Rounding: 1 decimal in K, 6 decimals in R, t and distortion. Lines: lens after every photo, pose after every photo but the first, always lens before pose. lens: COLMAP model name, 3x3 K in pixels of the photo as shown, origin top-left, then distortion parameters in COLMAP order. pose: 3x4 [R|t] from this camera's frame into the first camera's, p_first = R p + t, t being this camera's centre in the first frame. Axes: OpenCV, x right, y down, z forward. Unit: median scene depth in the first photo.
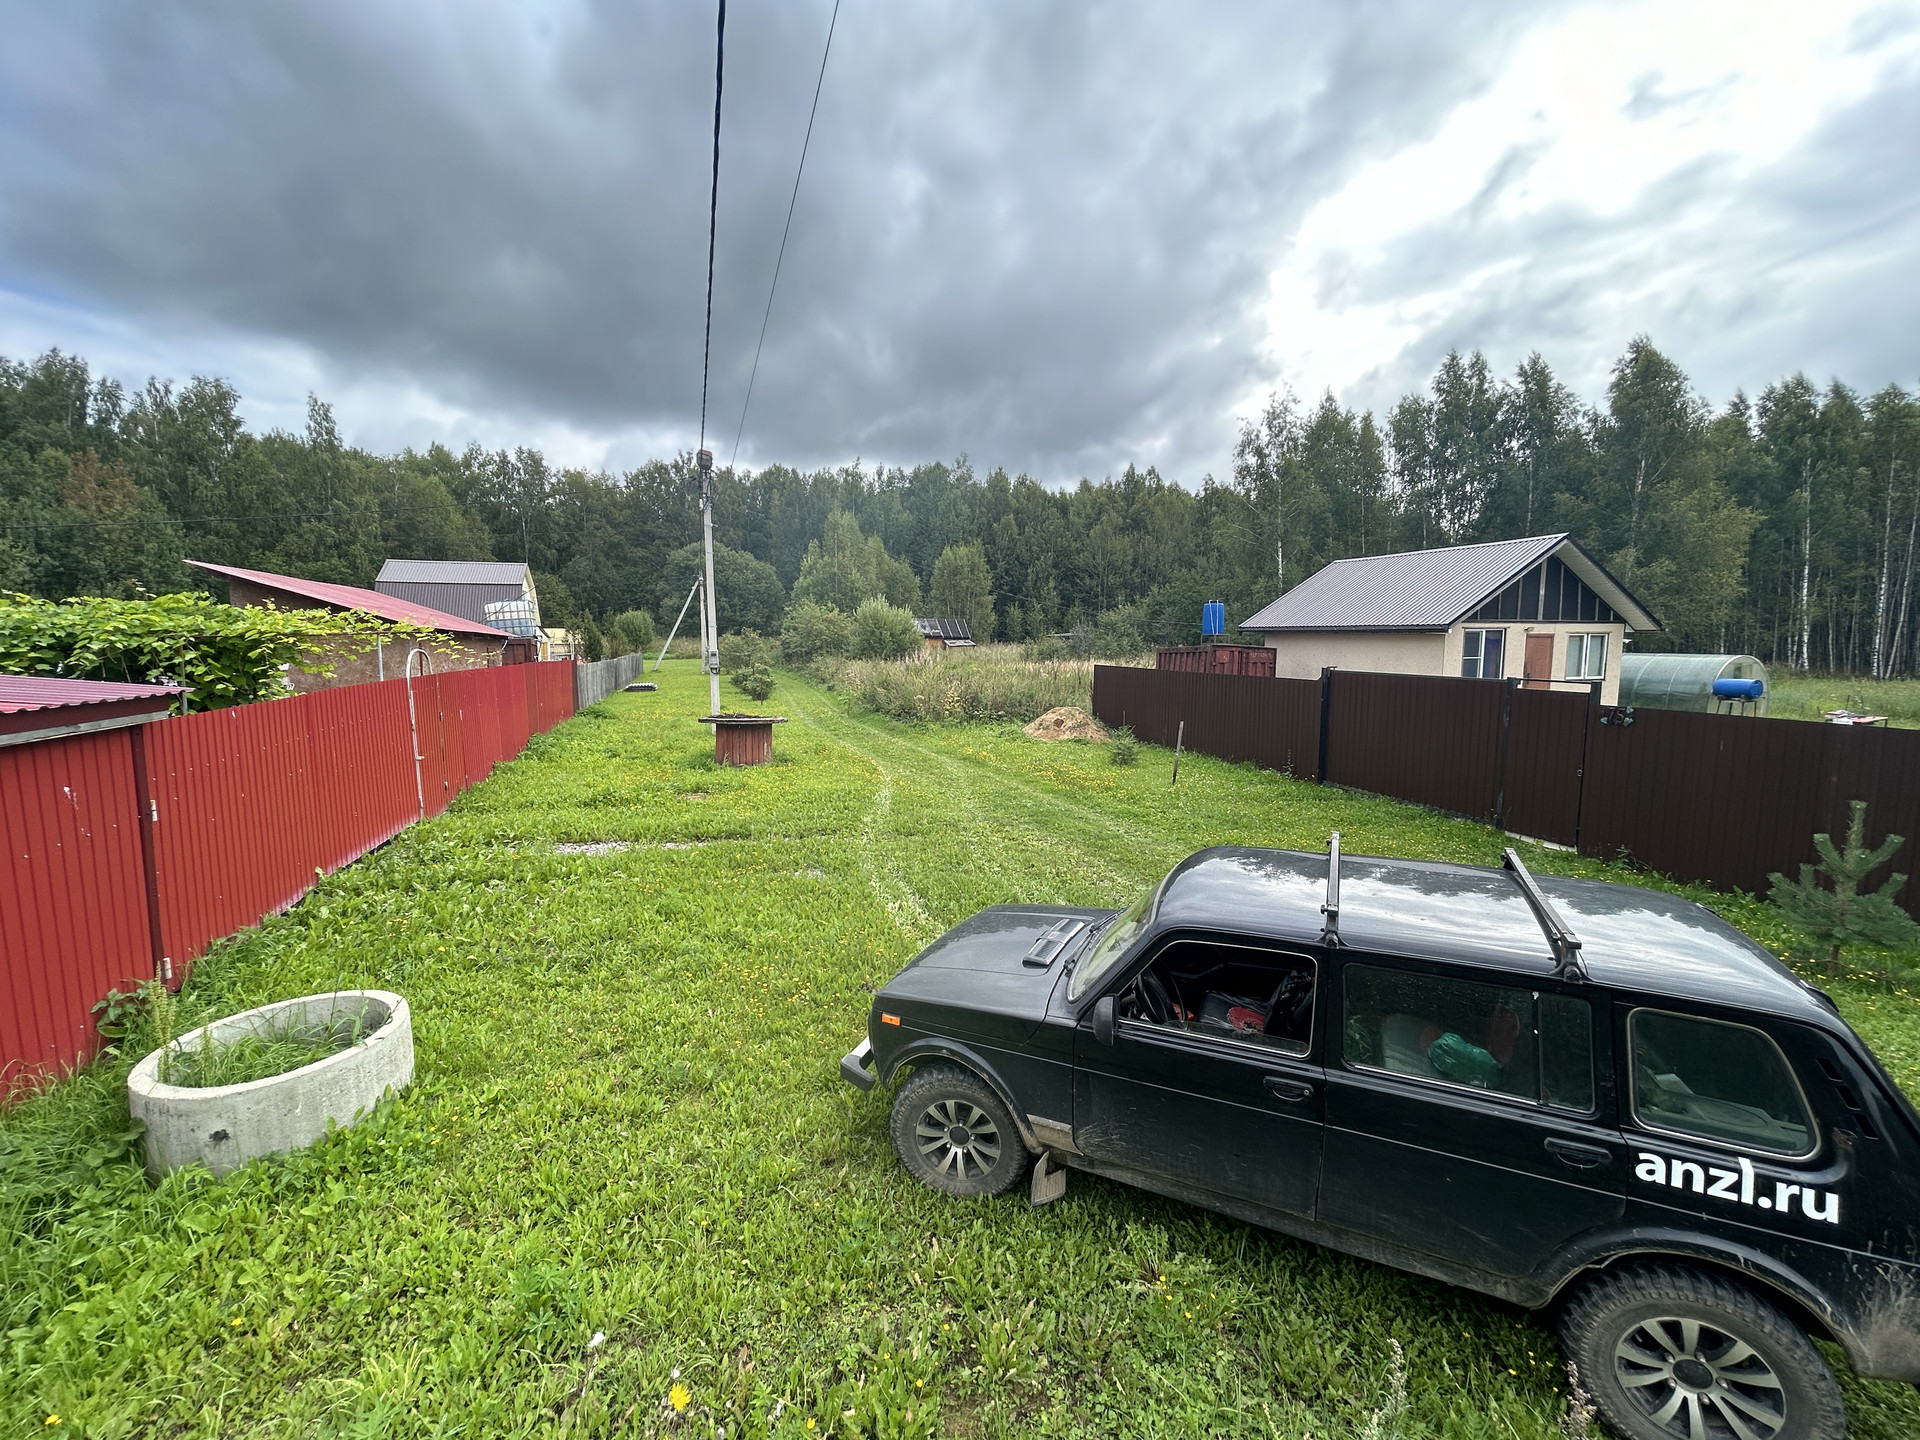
lens RADIAL K [[769.4, 0, 954.3], [0, 769.4, 719.2], [0, 0, 1]] dist [-0.001146, 0.000823]
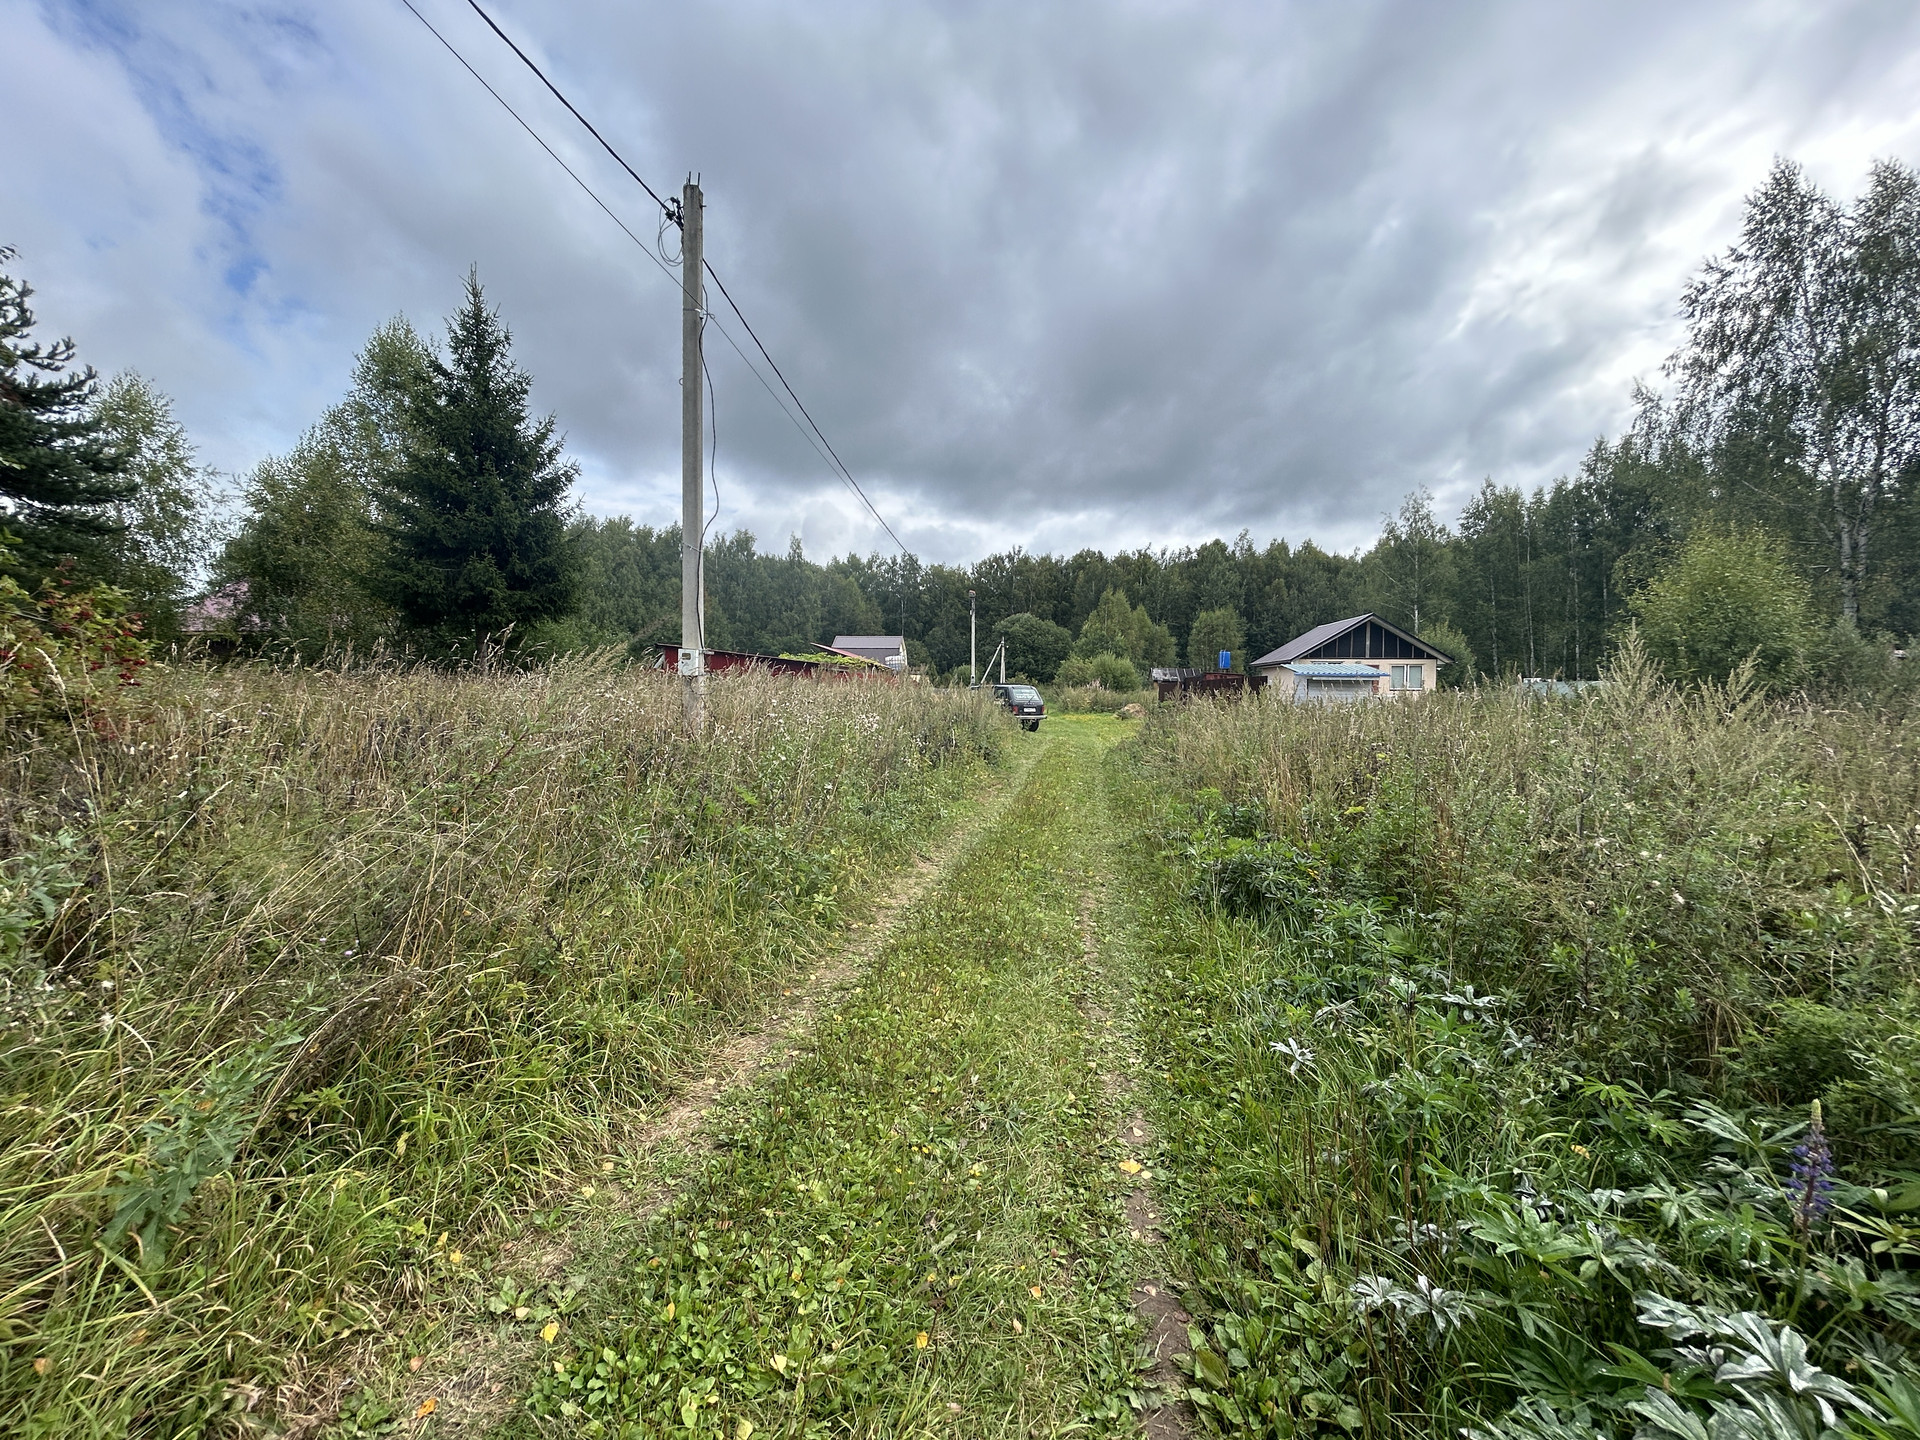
lens RADIAL K [[770.6, 0, 955.6], [0, 770.6, 715.1], [0, 0, 1]] dist [-0.000270, 0.000487]
pose [[0.908360, 0.018682, -0.417773, 0.989512], [-0.052382, 0.996217, -0.069345, 0.312139], [0.414896, 0.084874, 0.905901, -1.789602]]
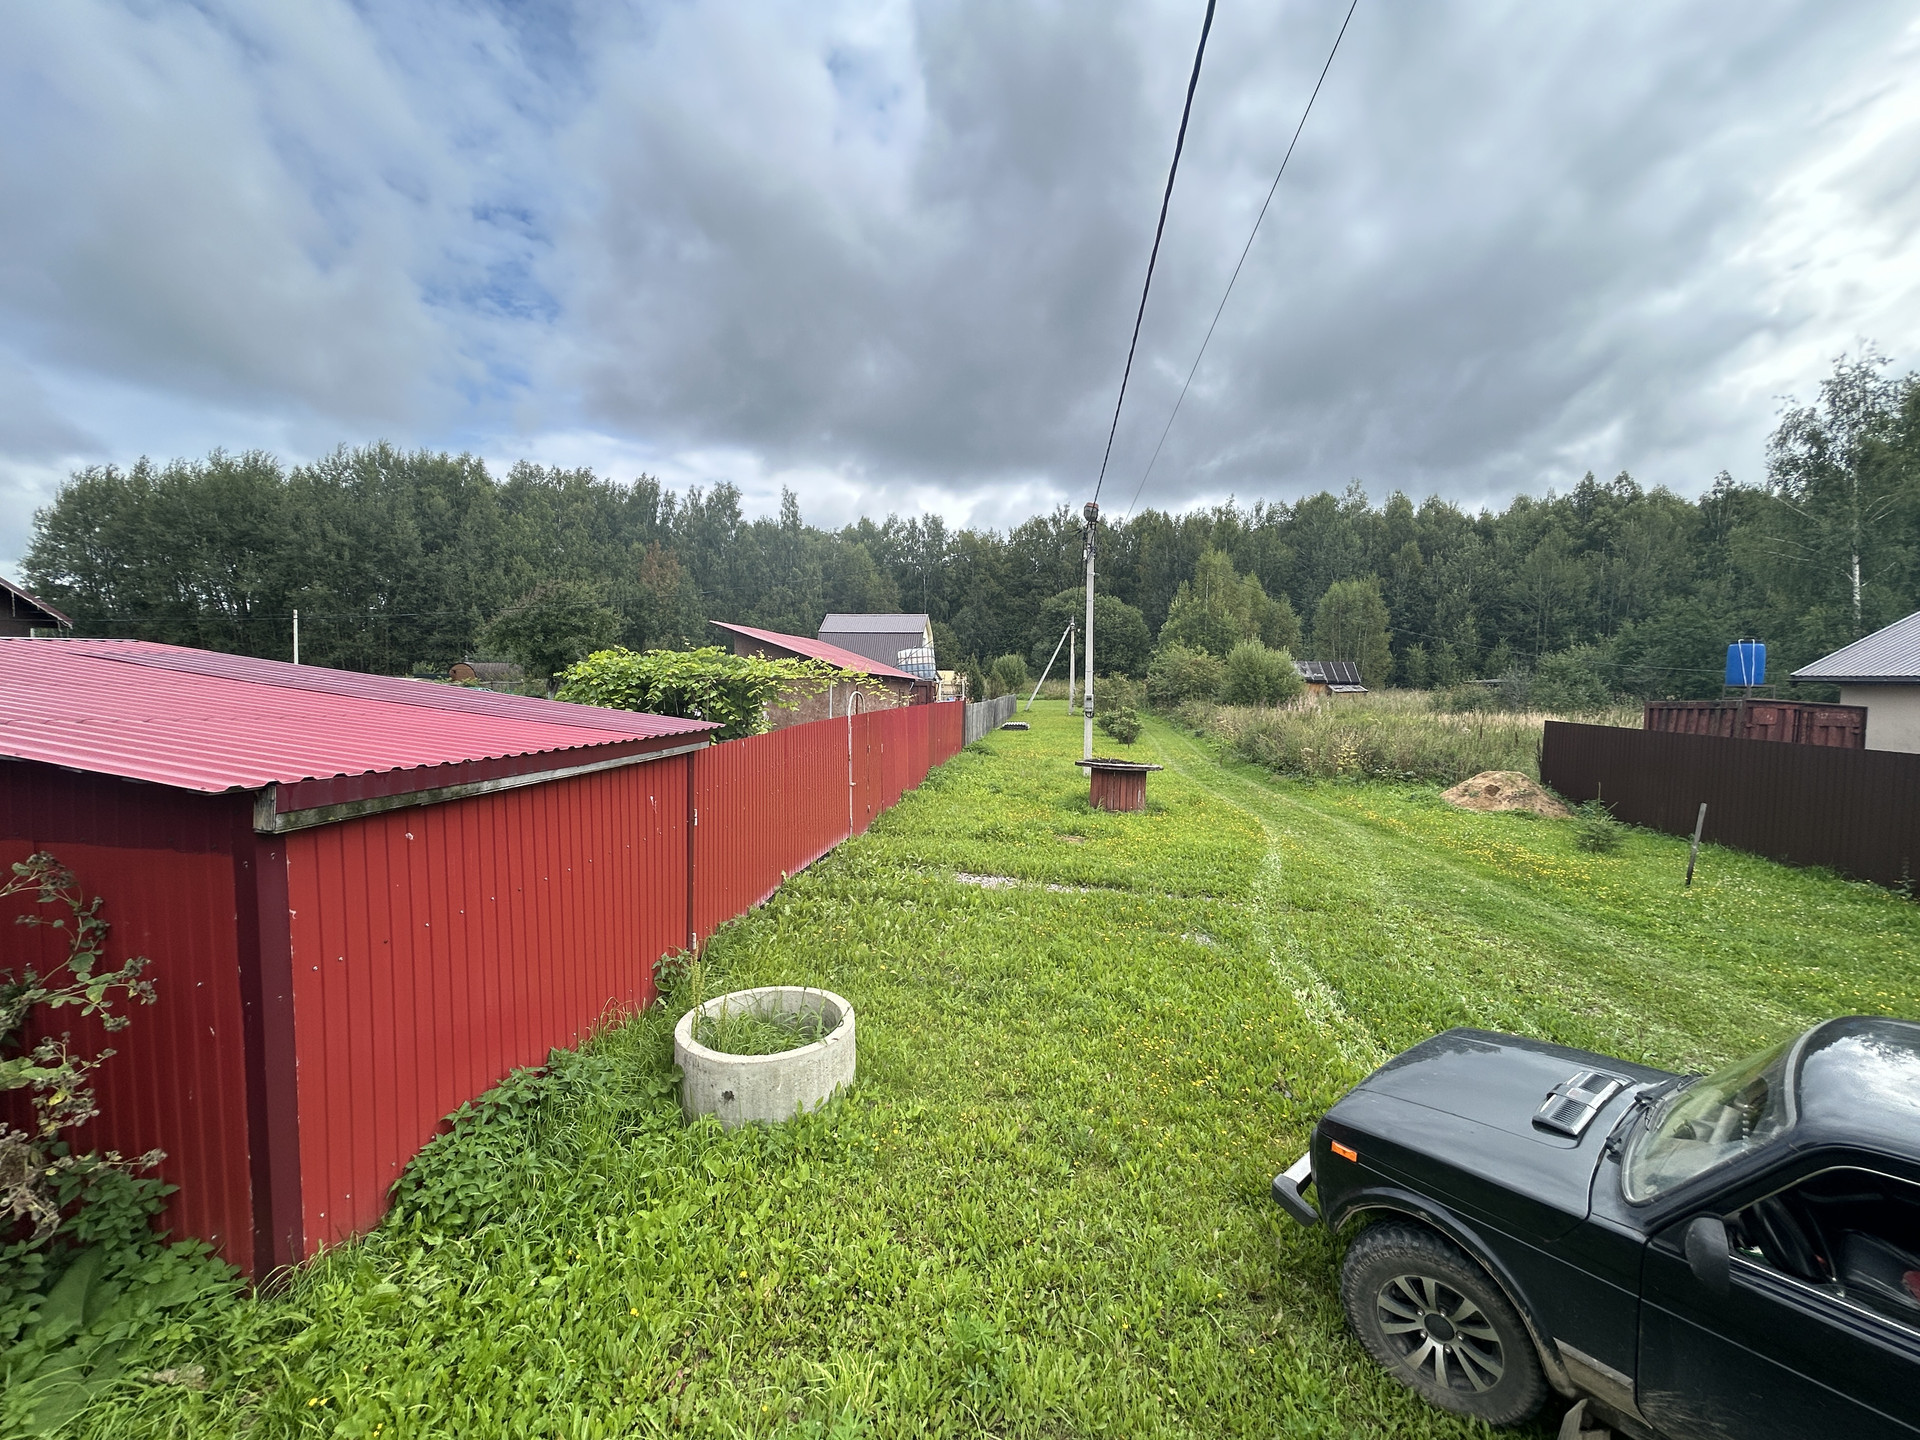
lens RADIAL K [[769.4, 0, 954.3], [0, 769.4, 719.2], [0, 0, 1]] dist [-0.001146, 0.000823]
pose [[0.896380, 0.033431, -0.442024, -0.034783], [-0.057323, 0.997522, -0.040802, -0.008000], [0.439564, 0.061912, 0.896075, 0.007902]]
